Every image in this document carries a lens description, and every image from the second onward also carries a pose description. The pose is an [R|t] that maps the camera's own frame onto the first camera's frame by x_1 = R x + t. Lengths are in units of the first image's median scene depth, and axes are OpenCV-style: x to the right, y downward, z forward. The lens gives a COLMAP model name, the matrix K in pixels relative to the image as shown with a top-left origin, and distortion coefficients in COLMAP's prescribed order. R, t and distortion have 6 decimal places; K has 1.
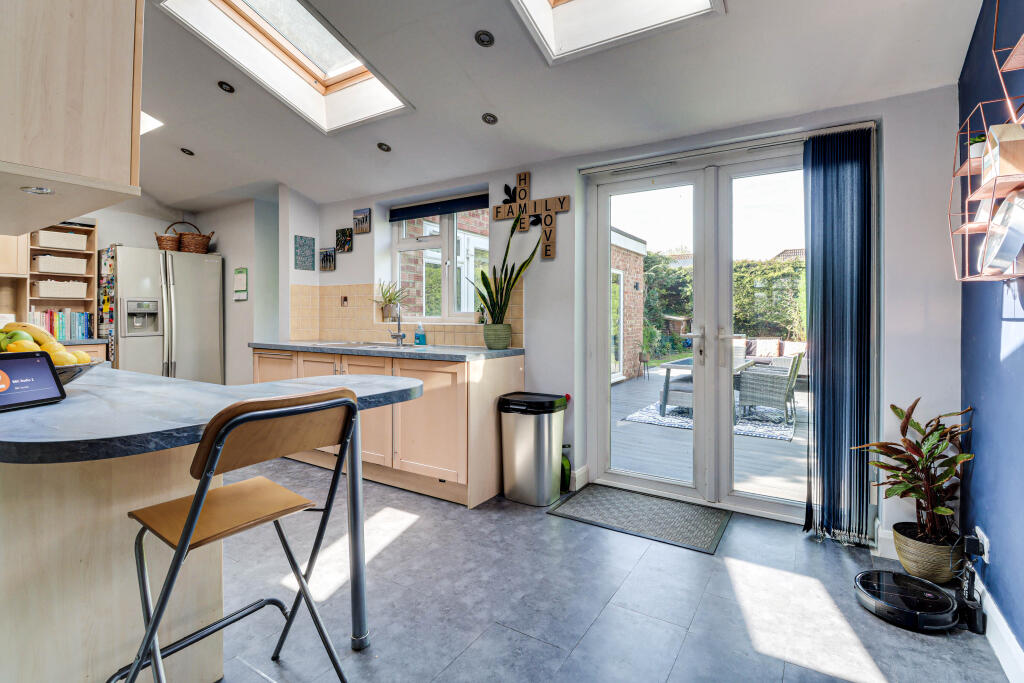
lens RADIAL K [[481.5, 0, 519.8], [0, 481.5, 313.9], [0, 0, 1]] dist [0.001486, -0.012762]
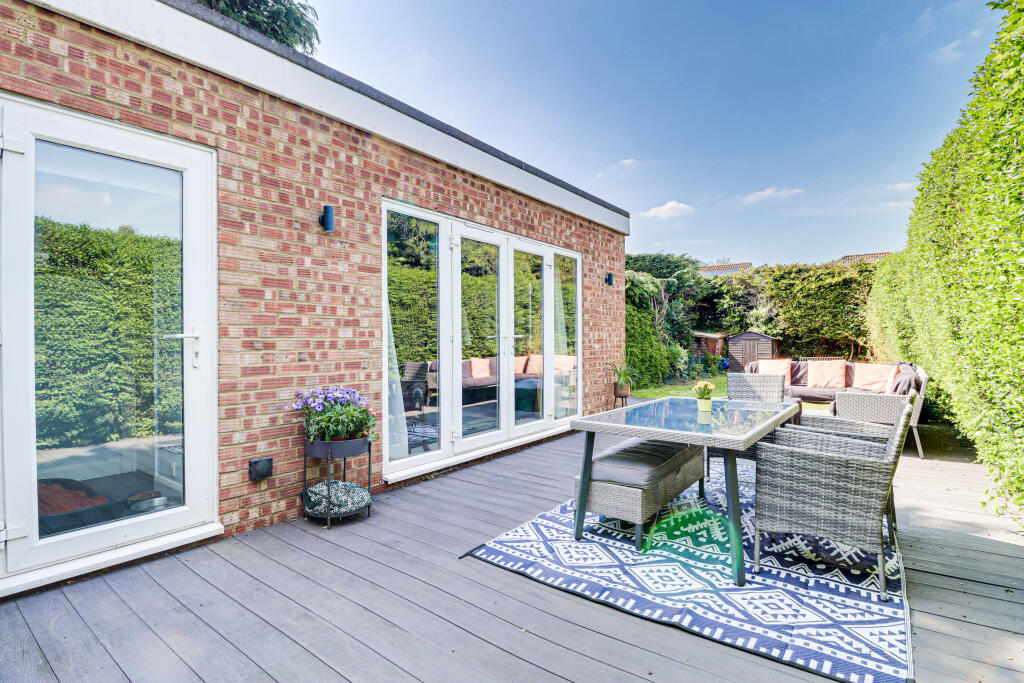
lens RADIAL K [[481.5, 0, 505.7], [0, 481.5, 340.5], [0, 0, 1]] dist [0.001486, -0.012762]
pose [[0.993971, -0.011810, -0.109004, 0.063847], [0.012925, 0.999871, 0.009532, 0.005968], [0.108877, -0.010884, 0.993996, 0.126226]]
